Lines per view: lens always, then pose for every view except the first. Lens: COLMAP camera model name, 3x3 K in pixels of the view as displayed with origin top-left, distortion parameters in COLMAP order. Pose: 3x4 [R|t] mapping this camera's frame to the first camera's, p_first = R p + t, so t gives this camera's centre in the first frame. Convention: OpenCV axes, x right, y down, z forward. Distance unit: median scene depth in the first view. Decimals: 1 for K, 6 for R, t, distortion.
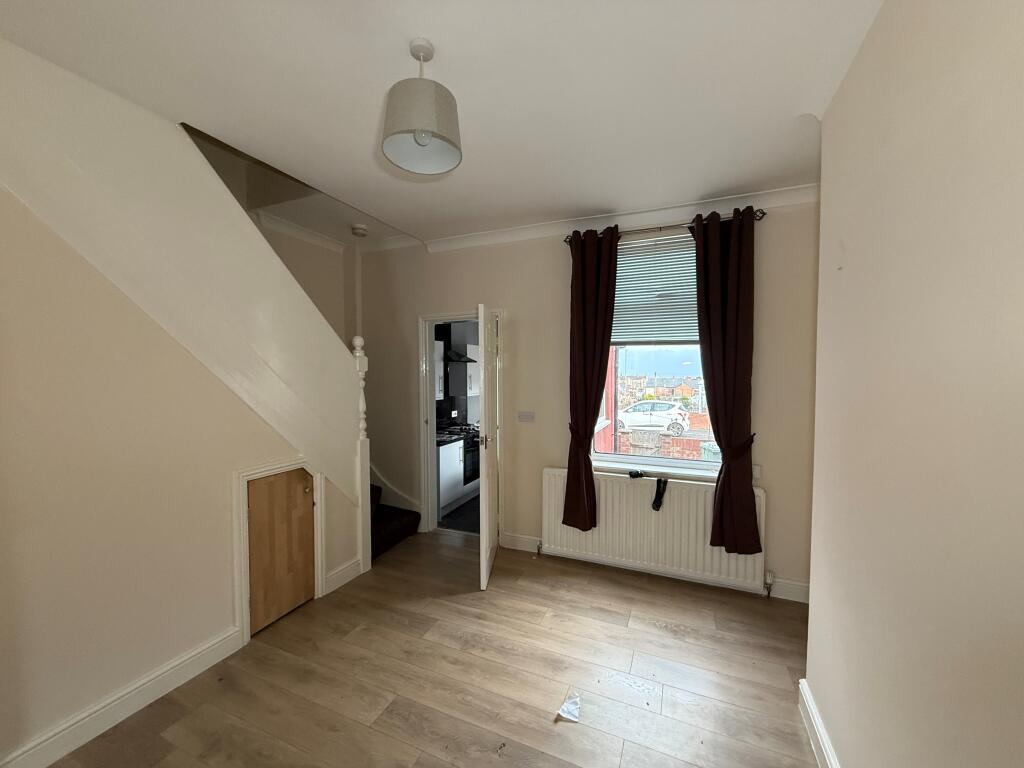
lens RADIAL K [[398.2, 0, 512.7], [0, 398.2, 386.8], [0, 0, 1]] dist [0.008188, 0.000042]
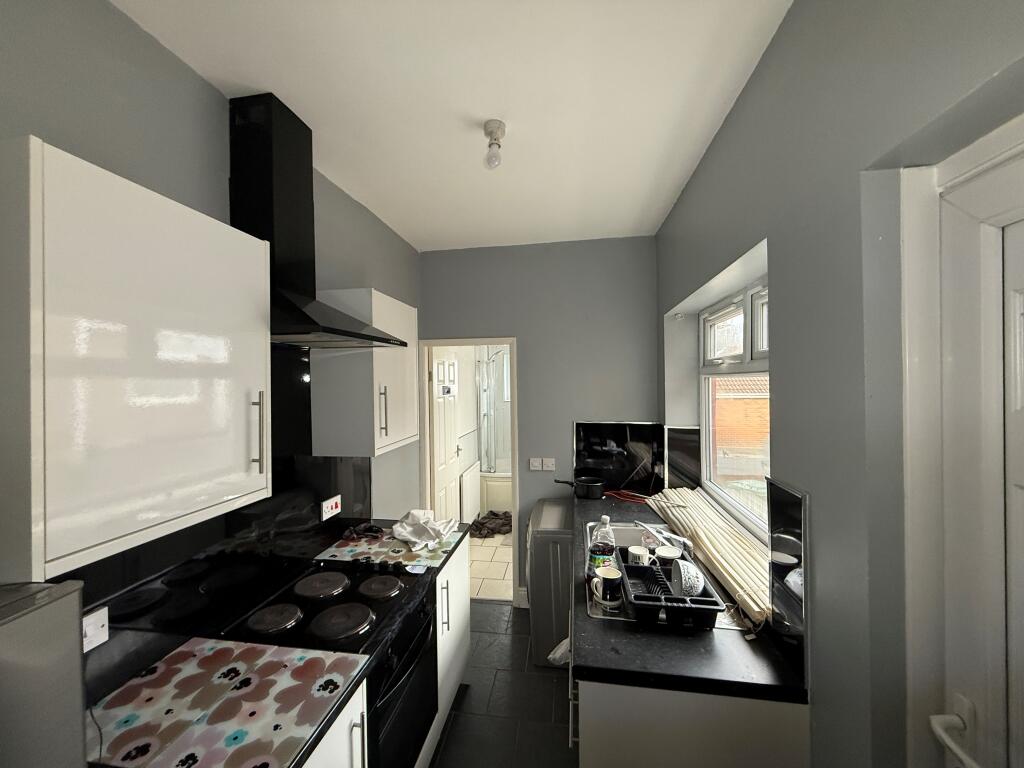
lens RADIAL K [[398.2, 0, 510.2], [0, 398.2, 384.8], [0, 0, 1]] dist [0.008188, 0.000042]
pose [[0.967158, -0.016100, 0.253666, -0.179765], [0.024423, 0.999260, -0.029699, -0.039273], [-0.253000, 0.034919, 0.966836, 1.344174]]
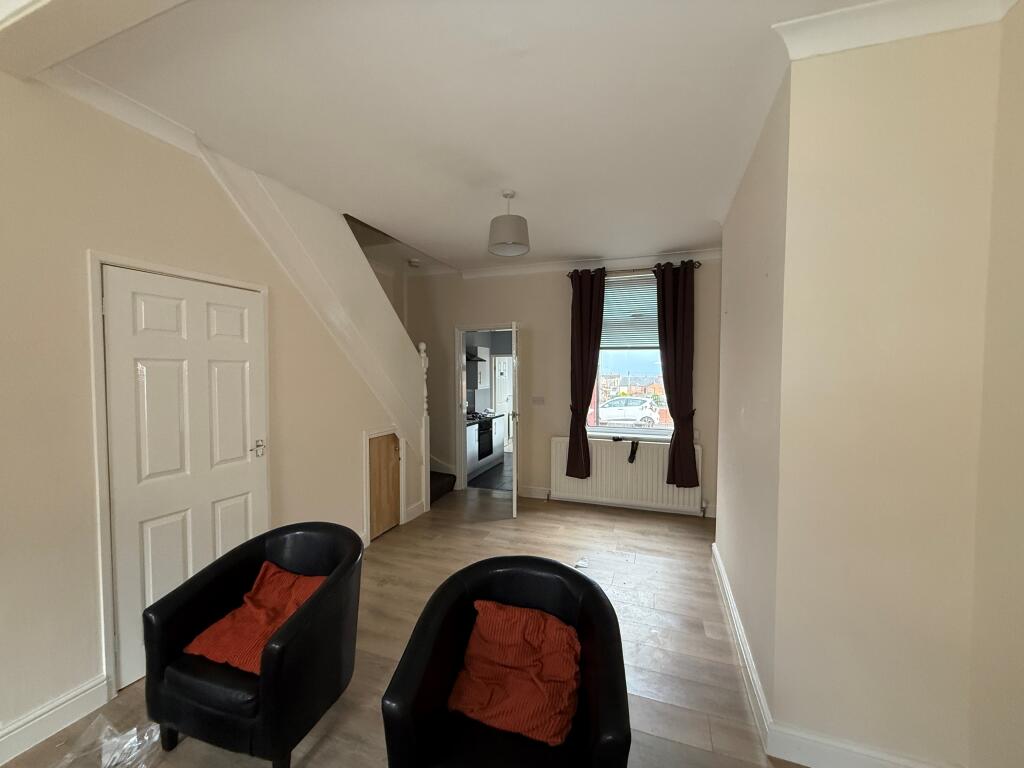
lens RADIAL K [[398.2, 0, 512.2], [0, 398.2, 386.9], [0, 0, 1]] dist [0.008188, 0.000042]
pose [[0.998206, -0.002666, 0.059814, -0.164789], [0.002516, 0.999993, 0.002588, 0.027209], [-0.059821, -0.002433, 0.998206, -0.438606]]
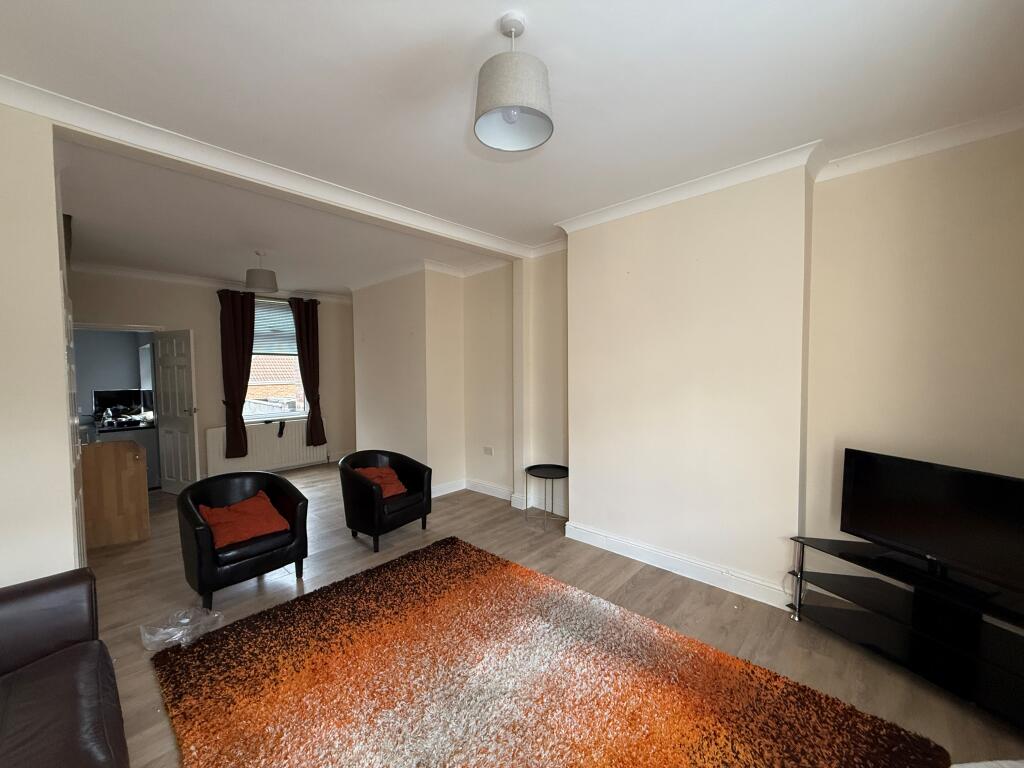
lens RADIAL K [[398.2, 0, 514.0], [0, 398.2, 383.4], [0, 0, 1]] dist [0.008188, 0.000042]
pose [[0.320909, -0.046866, 0.945950, -1.184818], [0.034831, 0.998683, 0.037663, 0.001502], [-0.946469, 0.020862, 0.322119, -0.792172]]
